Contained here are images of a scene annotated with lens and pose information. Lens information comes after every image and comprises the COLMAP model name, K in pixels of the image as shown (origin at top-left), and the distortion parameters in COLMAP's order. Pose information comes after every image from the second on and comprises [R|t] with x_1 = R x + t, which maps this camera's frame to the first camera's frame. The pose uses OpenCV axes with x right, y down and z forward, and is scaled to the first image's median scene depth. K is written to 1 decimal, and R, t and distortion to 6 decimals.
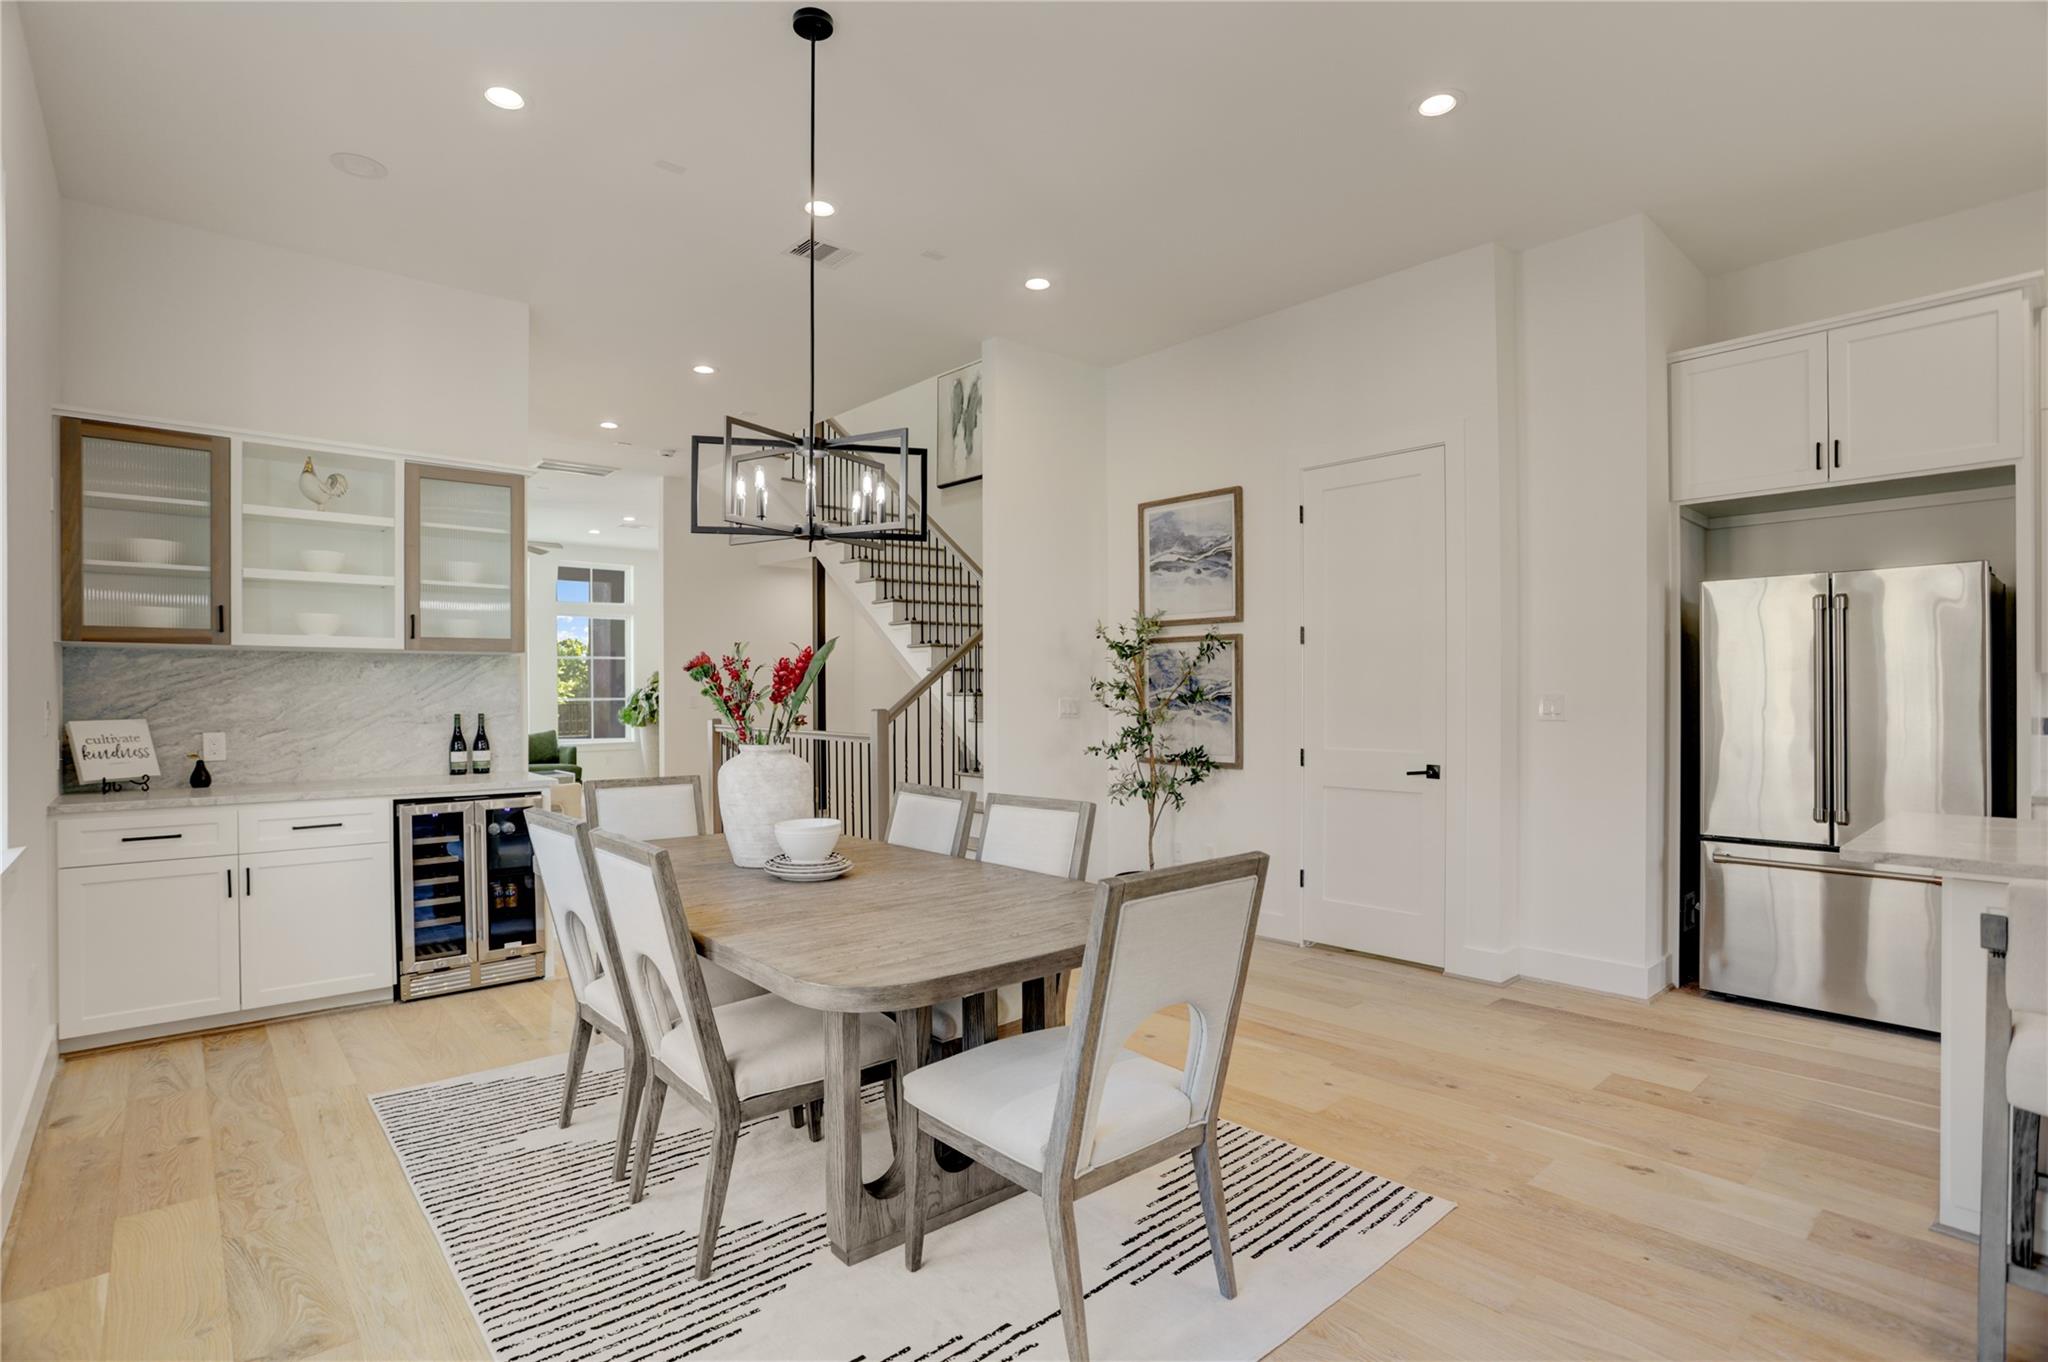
lens RADIAL K [[1003.5, 0, 1021.2], [0, 1003.5, 697.5], [0, 0, 1]] dist [-0.080809, 0.030941]
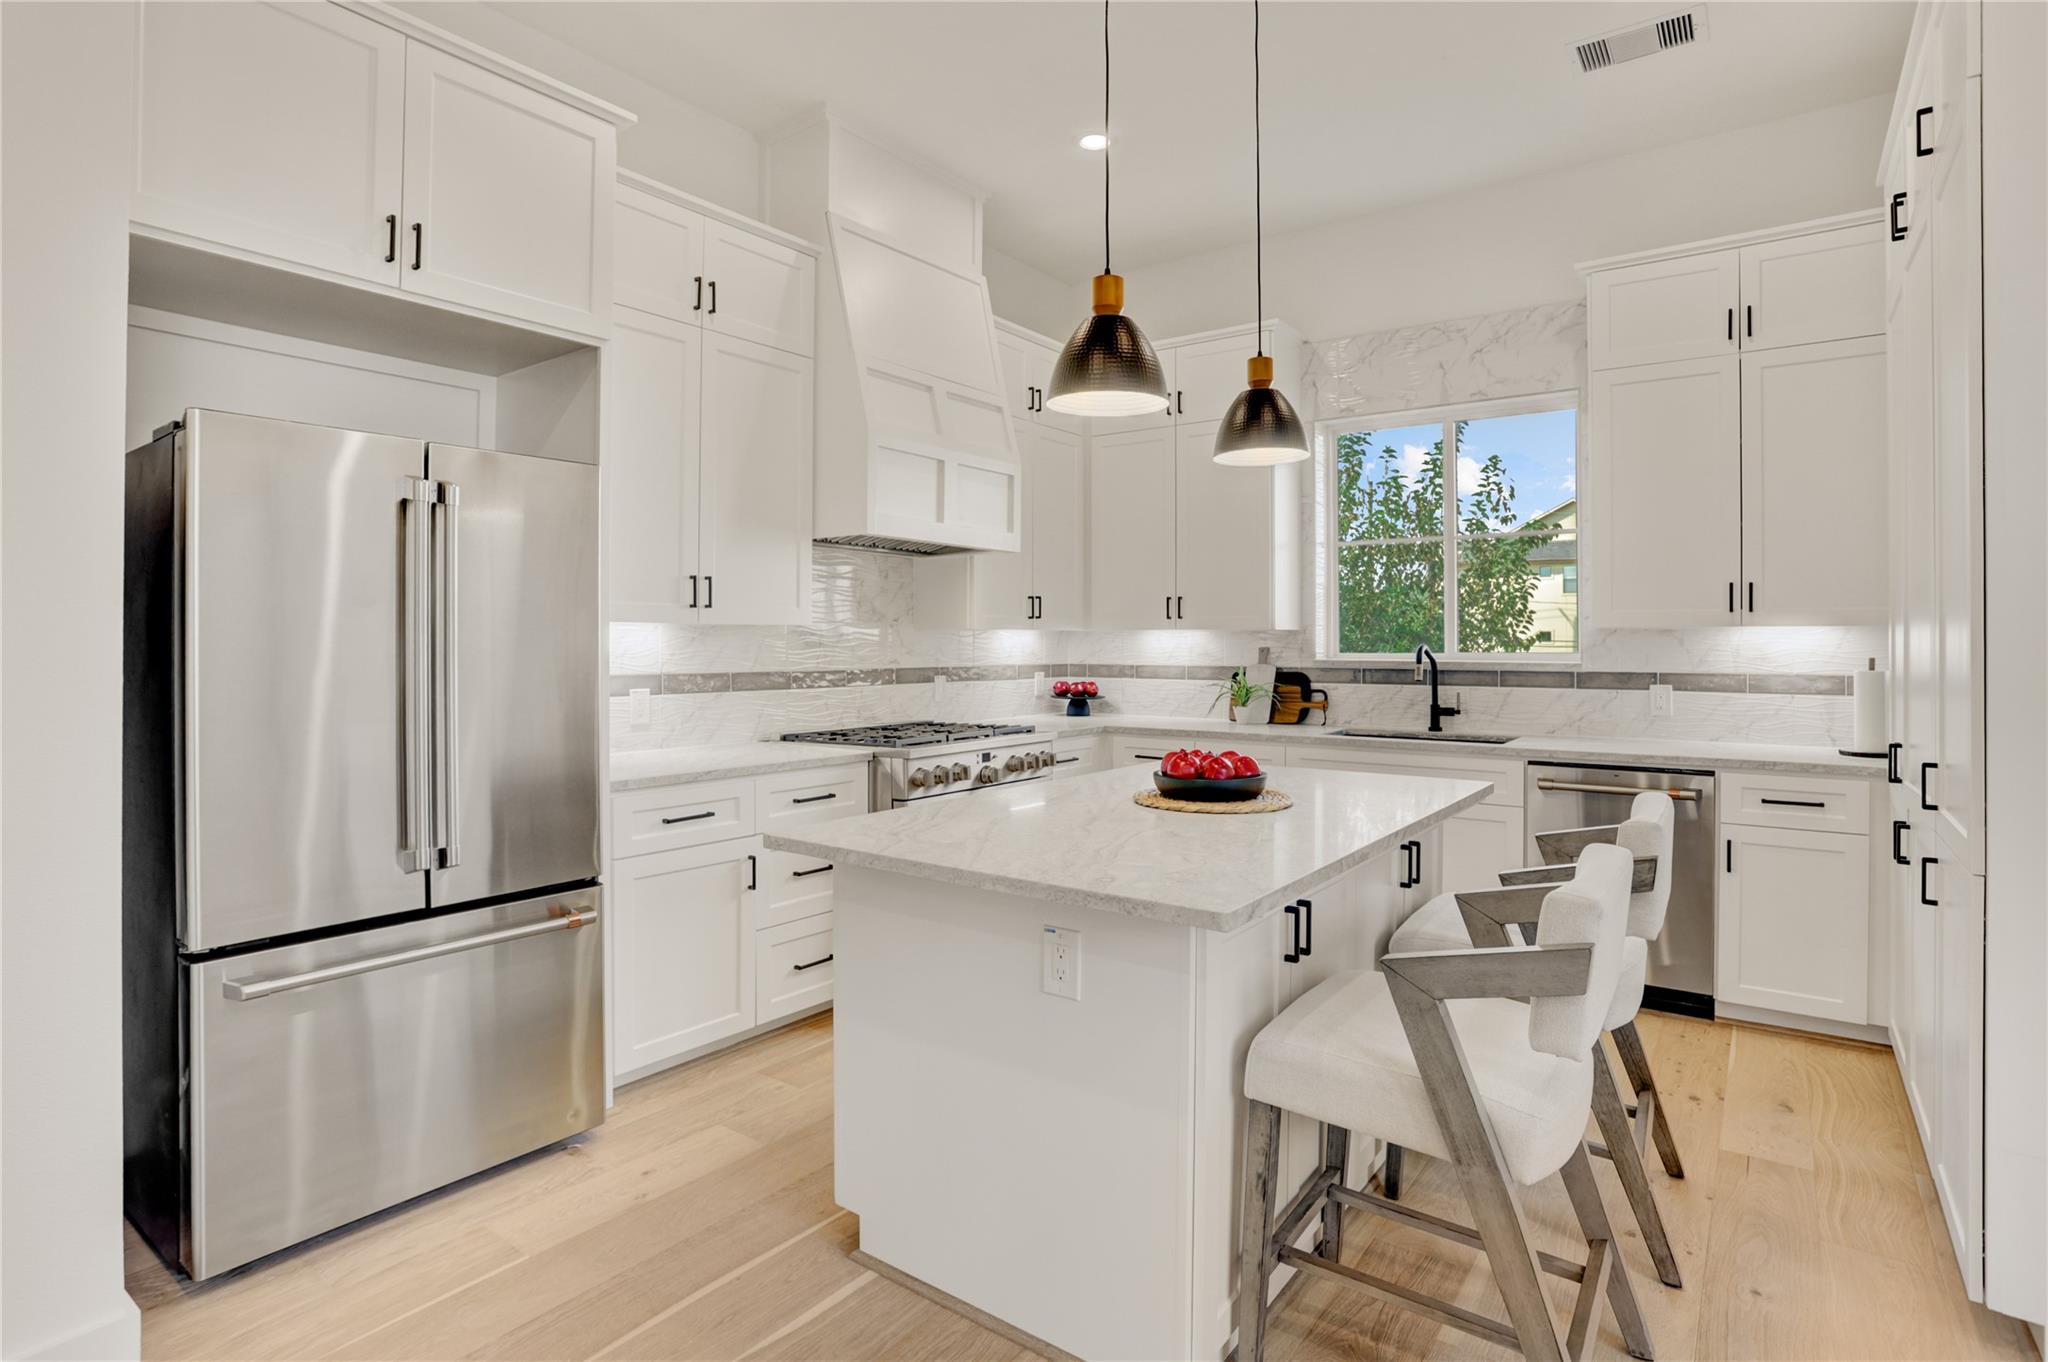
lens RADIAL K [[1045.2, 0, 1008.6], [0, 1045.2, 641.4], [0, 0, 1]] dist [-0.066470, 0.000126]
pose [[-0.207239, 0.005780, 0.978273, 0.140312], [0.001539, 0.999983, -0.005582, -0.002695], [-0.978289, 0.000349, -0.207245, 0.673802]]
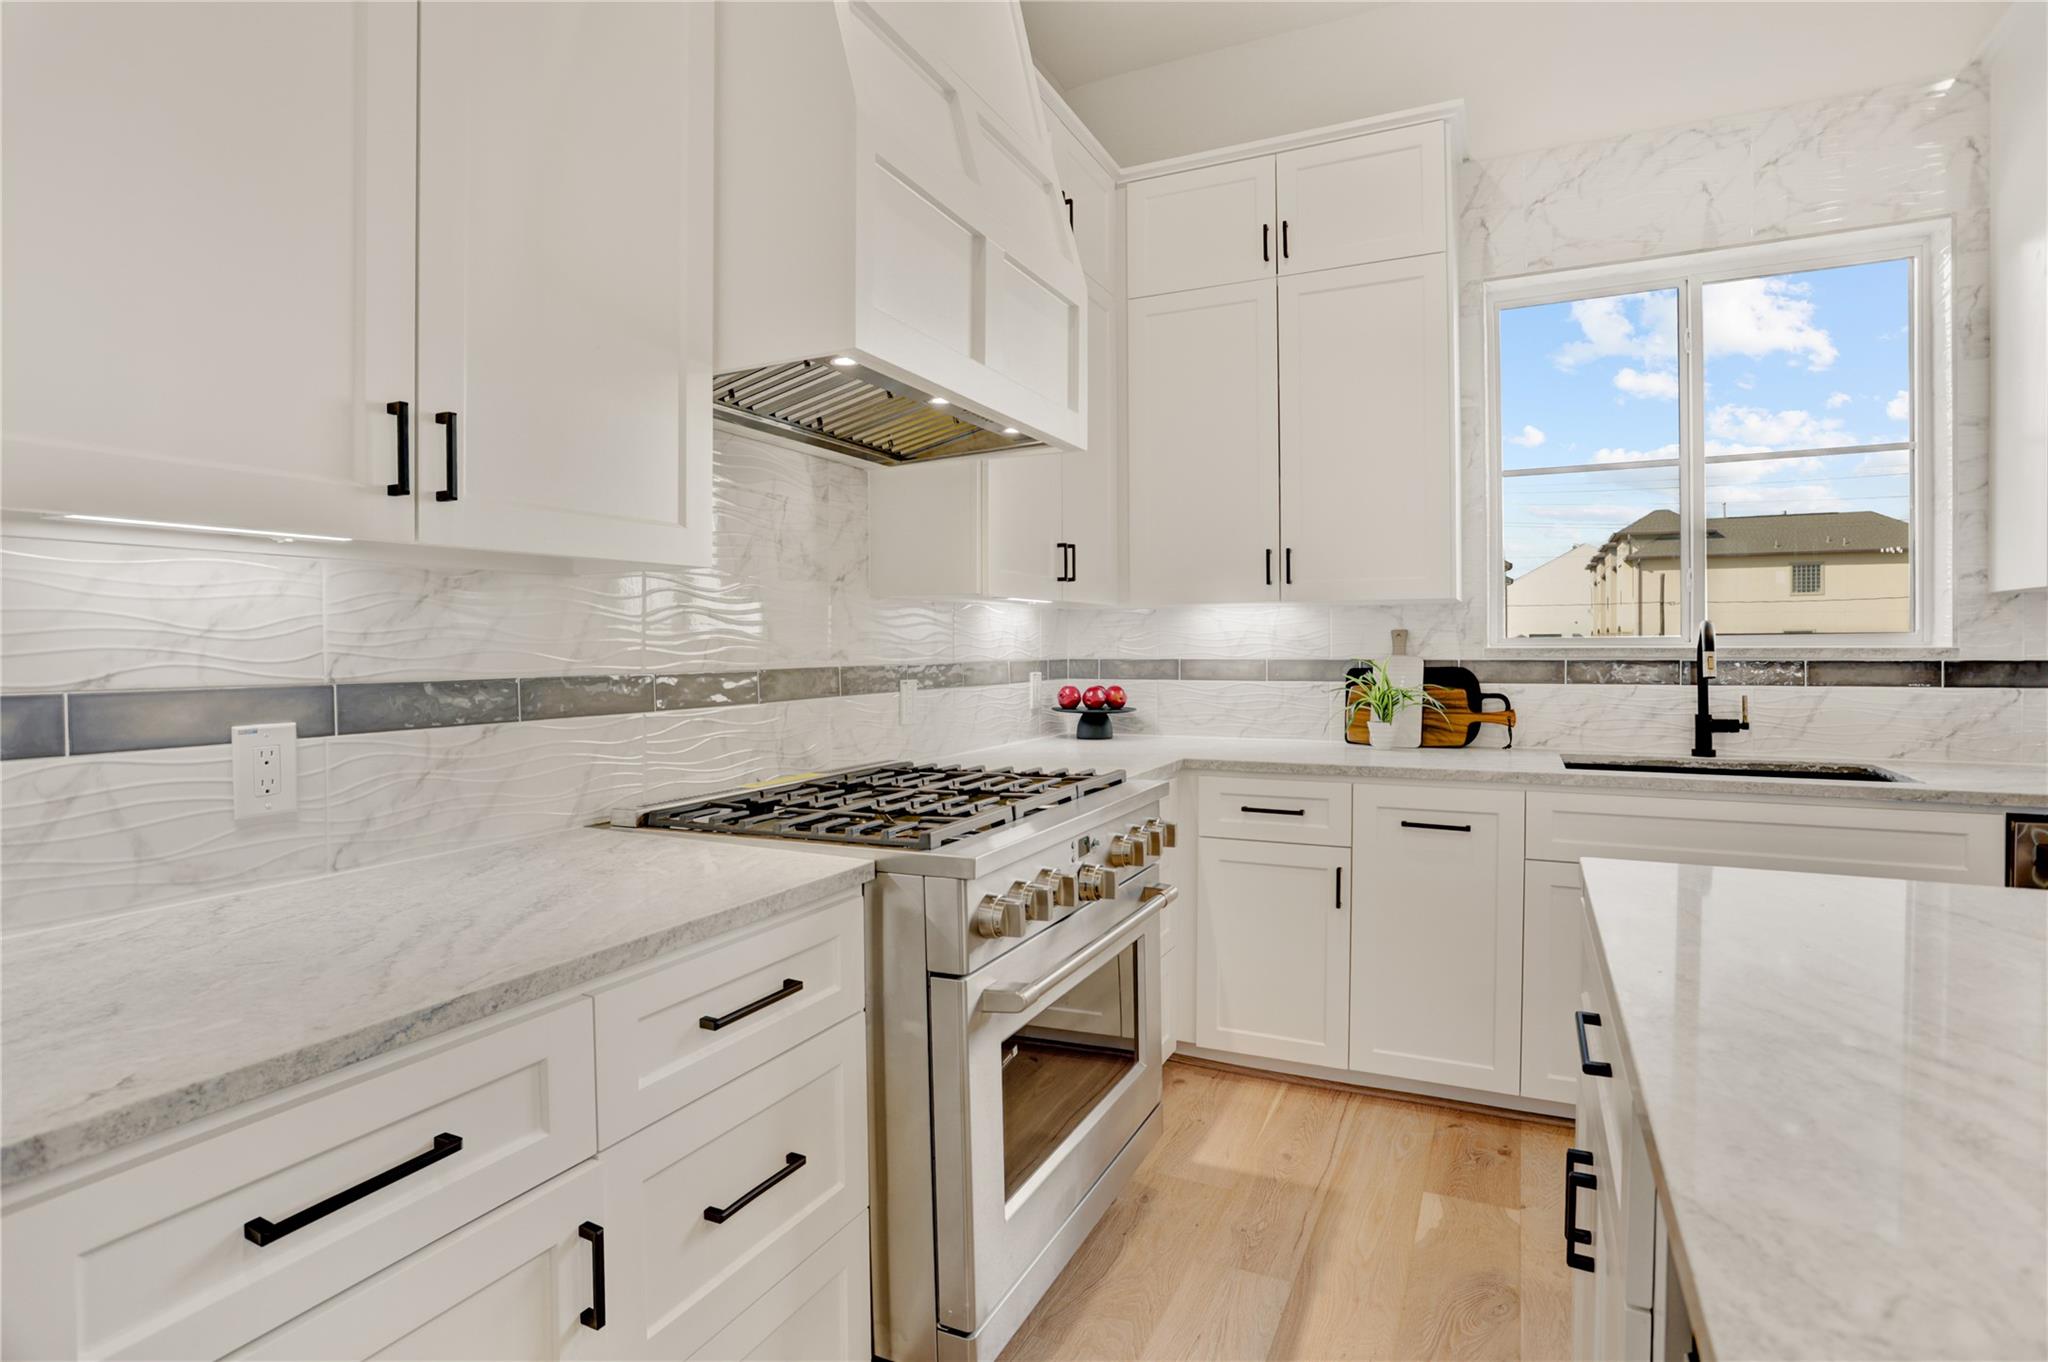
lens RADIAL K [[1032.8, 0, 1019.1], [0, 1032.8, 661.0], [0, 0, 1]] dist [-0.076619, 0.035177]
pose [[-0.385427, -0.007503, 0.922708, 0.653158], [0.008738, 0.999892, 0.011781, 0.009745], [-0.922697, 0.012603, -0.385320, 0.695911]]
